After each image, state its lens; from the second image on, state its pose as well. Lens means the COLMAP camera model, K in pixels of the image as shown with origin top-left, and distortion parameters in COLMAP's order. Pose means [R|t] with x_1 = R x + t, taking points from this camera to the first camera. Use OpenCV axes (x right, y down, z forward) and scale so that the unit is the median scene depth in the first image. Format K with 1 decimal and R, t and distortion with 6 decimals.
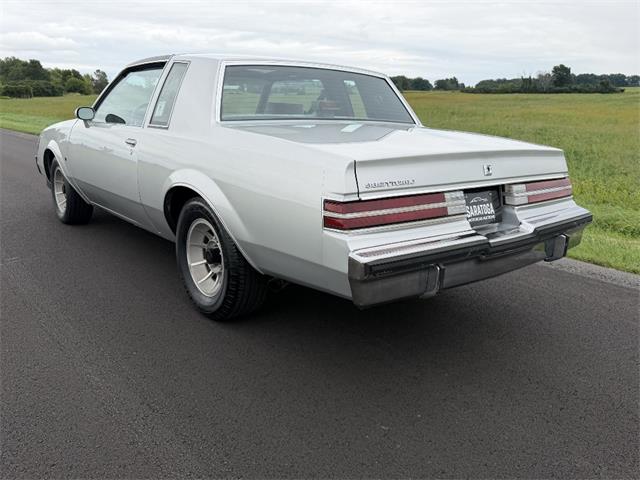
lens RADIAL K [[530.7, 0, 320.0], [0, 530.7, 240.0], [0, 0, 1]] dist [-0.001360, -0.014210]
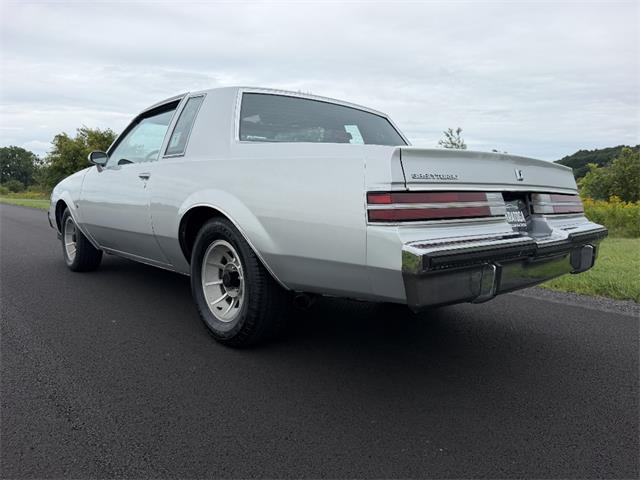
lens RADIAL K [[456.4, 0, 320.0], [0, 456.4, 240.0], [0, 0, 1]] dist [-0.001381, -0.005569]
pose [[0.998612, -0.022602, 0.047571, -0.087507], [0.028891, 0.990292, -0.135967, 0.084676], [-0.044036, 0.137153, 0.989571, 0.186199]]
